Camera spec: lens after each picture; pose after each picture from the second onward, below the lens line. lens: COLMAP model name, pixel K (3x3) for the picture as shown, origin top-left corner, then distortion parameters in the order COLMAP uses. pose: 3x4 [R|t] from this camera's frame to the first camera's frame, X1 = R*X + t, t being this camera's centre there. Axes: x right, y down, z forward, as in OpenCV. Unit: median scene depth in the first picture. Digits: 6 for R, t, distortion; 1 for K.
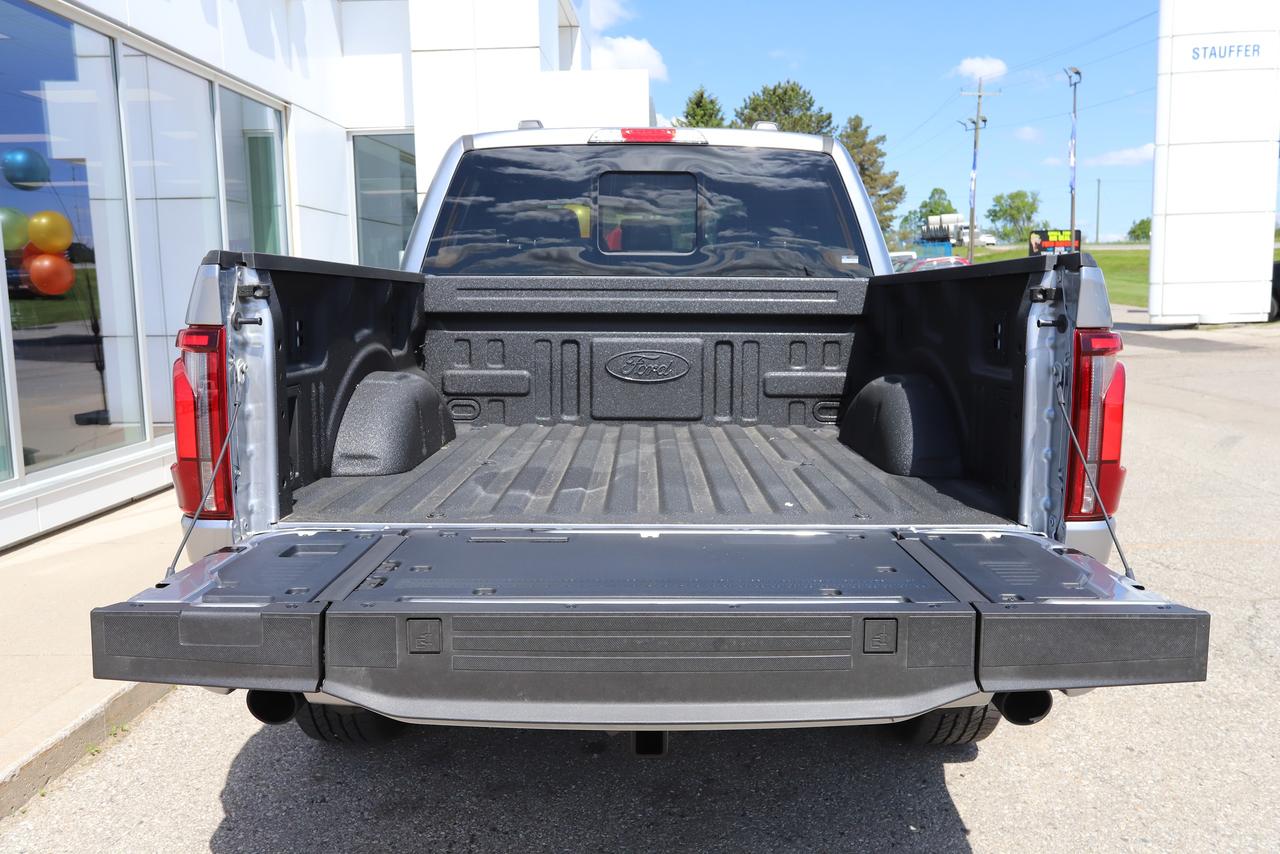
lens RADIAL K [[1032.4, 0, 606.7], [0, 1032.4, 412.2], [0, 0, 1]] dist [-0.011623, 0.043183]
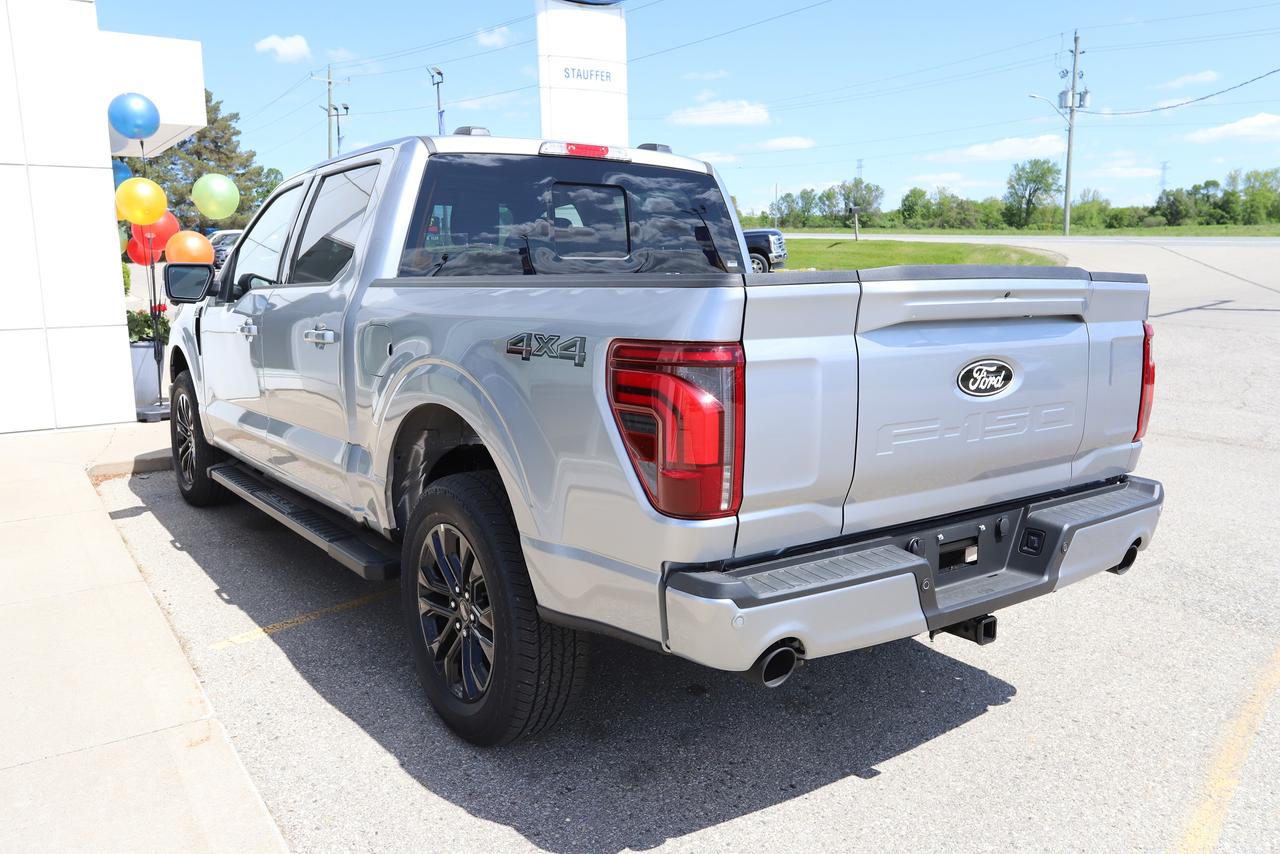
lens RADIAL K [[1032.4, 0, 606.7], [0, 1032.4, 412.2], [0, 0, 1]] dist [-0.011623, 0.043183]
pose [[0.814018, -0.081560, 0.575084, -0.597228], [0.070965, 0.996640, 0.040898, -0.032984], [-0.576488, 0.007519, 0.817071, 0.088152]]
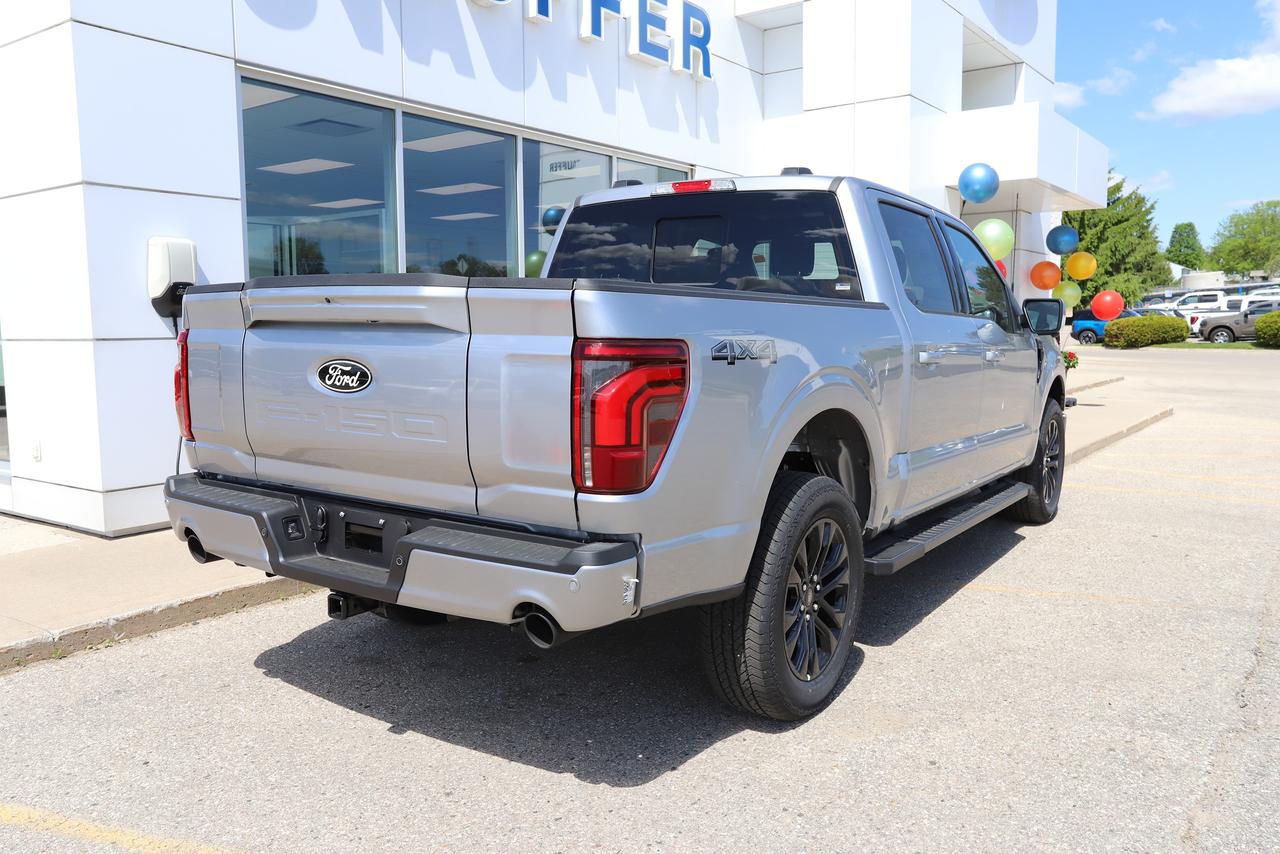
lens RADIAL K [[1087.2, 0, 634.8], [0, 1087.2, 409.1], [0, 0, 1]] dist [-0.003230, 0.002094]
pose [[0.808427, 0.057874, -0.585744, 0.697787], [-0.062363, 0.997975, 0.012533, -0.007874], [0.585283, 0.026397, 0.810399, -0.020210]]
